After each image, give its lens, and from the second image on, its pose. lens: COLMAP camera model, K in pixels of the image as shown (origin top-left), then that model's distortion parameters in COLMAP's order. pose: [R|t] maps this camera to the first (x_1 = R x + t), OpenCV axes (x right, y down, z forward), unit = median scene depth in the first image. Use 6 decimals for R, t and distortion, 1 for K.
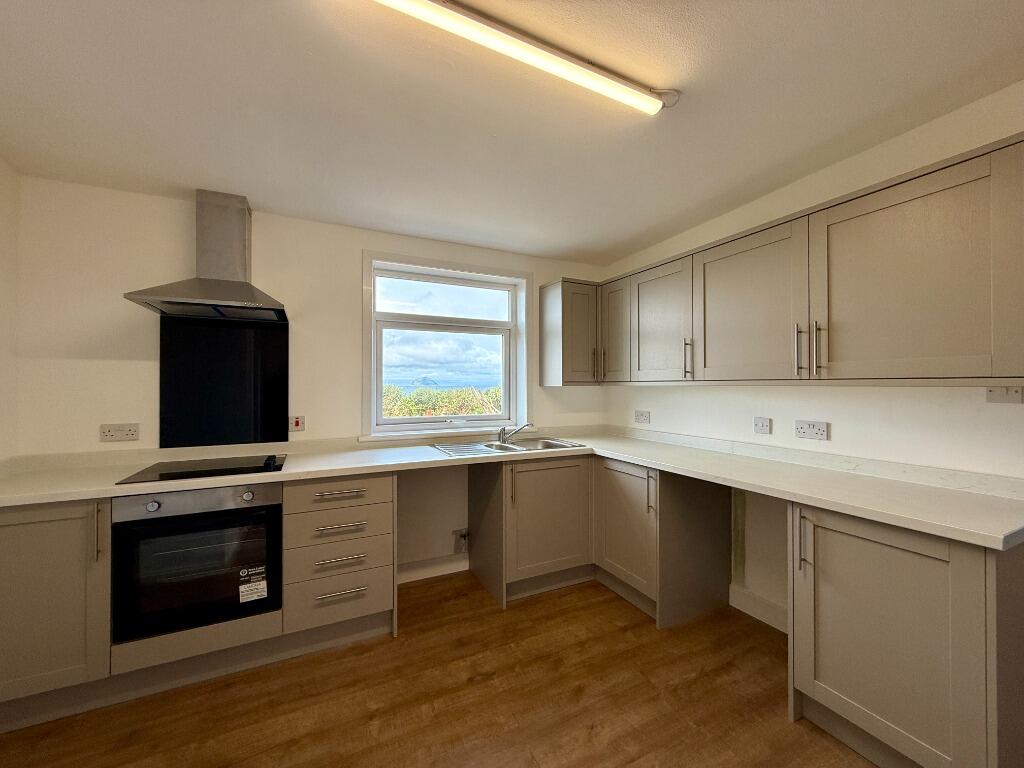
lens RADIAL K [[409.7, 0, 509.3], [0, 409.7, 383.2], [0, 0, 1]] dist [-0.004008, -0.000074]
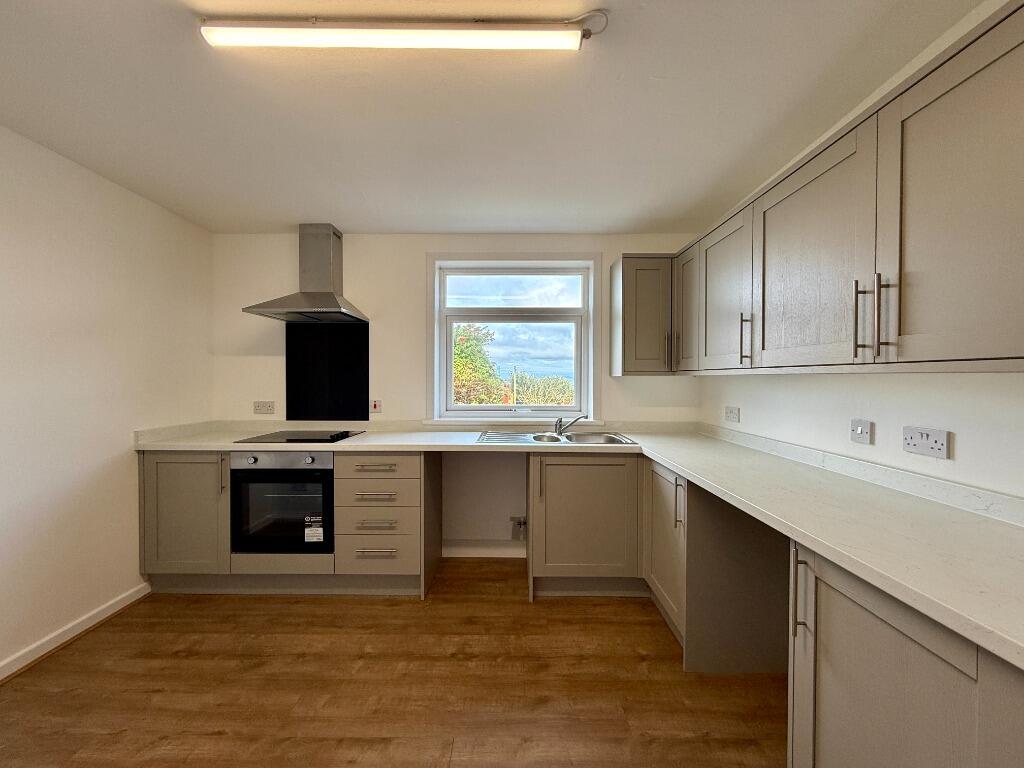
lens RADIAL K [[409.7, 0, 510.7], [0, 409.7, 383.6], [0, 0, 1]] dist [-0.004008, -0.000074]
pose [[0.893806, 0.010074, -0.448340, 0.428264], [-0.001426, 0.999806, 0.019622, 0.009703], [0.448451, -0.016899, 0.893648, 0.123639]]
